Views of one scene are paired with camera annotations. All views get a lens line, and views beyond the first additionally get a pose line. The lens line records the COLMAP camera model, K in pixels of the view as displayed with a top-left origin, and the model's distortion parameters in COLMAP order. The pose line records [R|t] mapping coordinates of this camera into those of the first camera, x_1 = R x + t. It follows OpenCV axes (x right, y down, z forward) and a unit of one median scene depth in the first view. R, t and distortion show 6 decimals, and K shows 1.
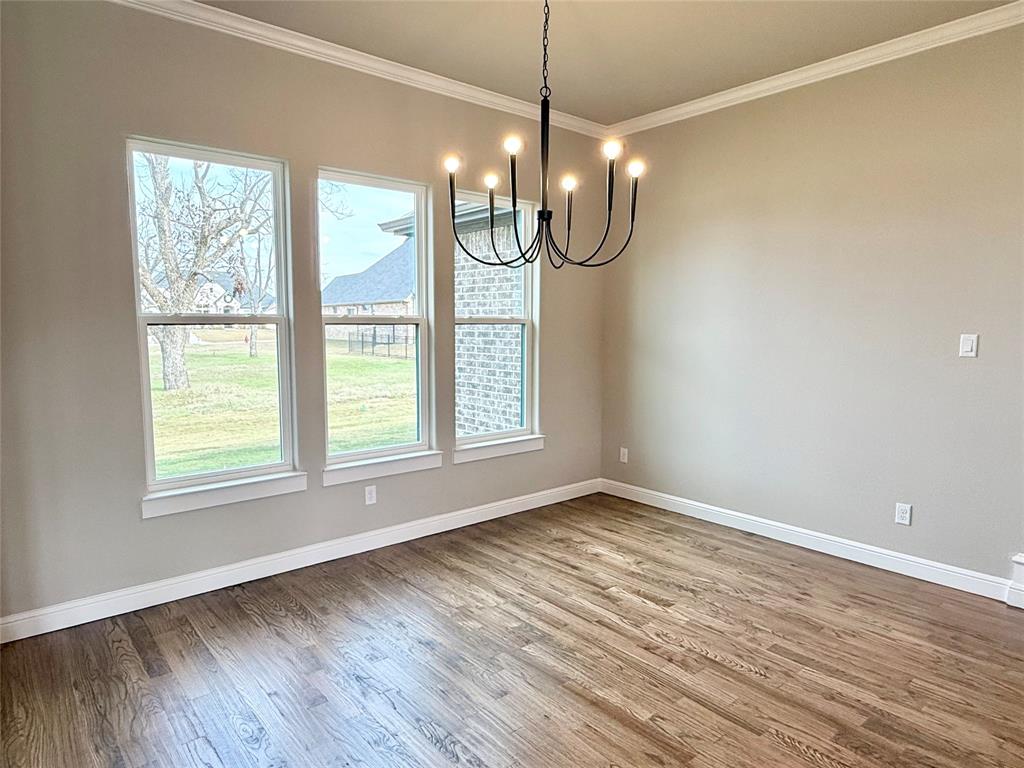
lens RADIAL K [[626.4, 0, 511.6], [0, 626.4, 388.8], [0, 0, 1]] dist [-0.001241, -0.002408]
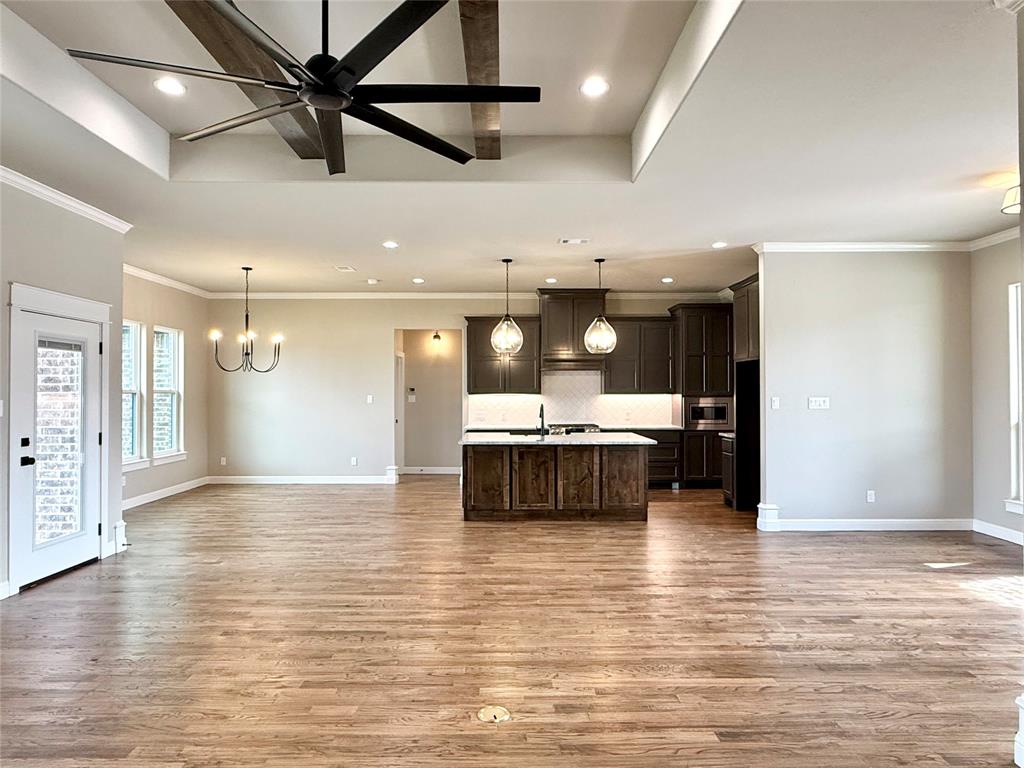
lens RADIAL K [[626.4, 0, 511.6], [0, 626.4, 388.8], [0, 0, 1]] dist [-0.001241, -0.002408]
pose [[0.641908, 0.000504, 0.766782, -0.907195], [0.085236, 0.993755, -0.072008, 0.124174], [-0.762030, 0.111580, 0.637856, -1.146791]]
